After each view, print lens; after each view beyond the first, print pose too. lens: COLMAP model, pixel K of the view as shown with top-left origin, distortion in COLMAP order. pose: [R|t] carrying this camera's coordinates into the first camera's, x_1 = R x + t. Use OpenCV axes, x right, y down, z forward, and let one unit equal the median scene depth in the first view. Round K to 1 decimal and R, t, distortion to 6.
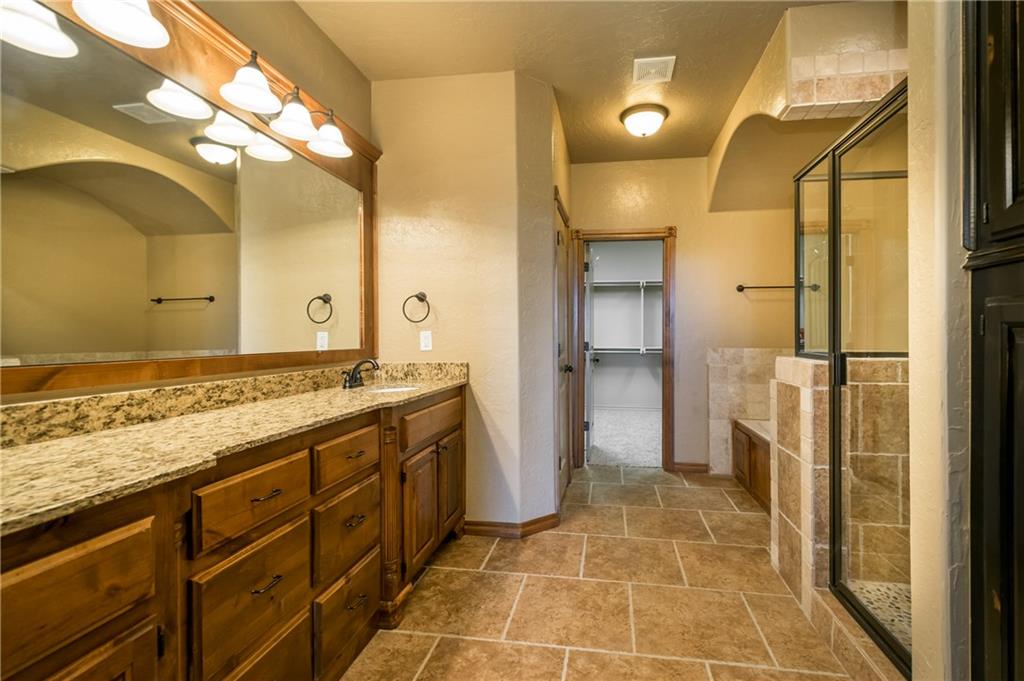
lens RADIAL K [[453.4, 0, 545.4], [0, 453.4, 333.7], [0, 0, 1]] dist [0.011789, -0.005641]
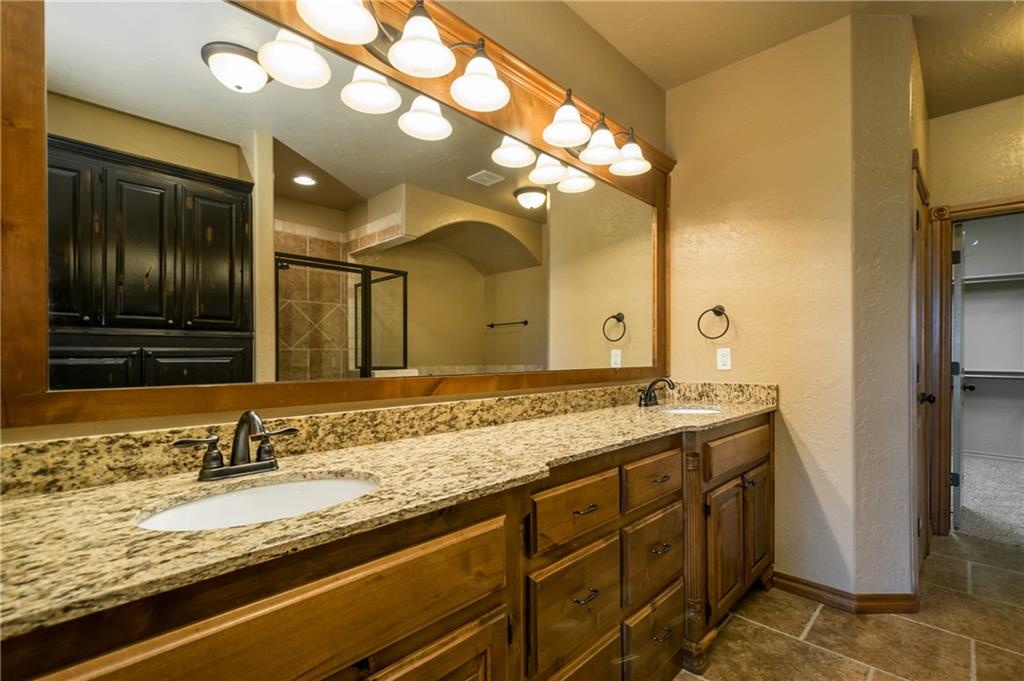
lens RADIAL K [[455.1, 0, 540.2], [0, 455.1, 345.9], [0, 0, 1]] dist [-0.000279, -0.000954]
pose [[0.830007, -0.008899, -0.557683, -0.082045], [0.002578, 0.999923, -0.012118, -0.000414], [0.557748, 0.008621, 0.829966, 0.060563]]
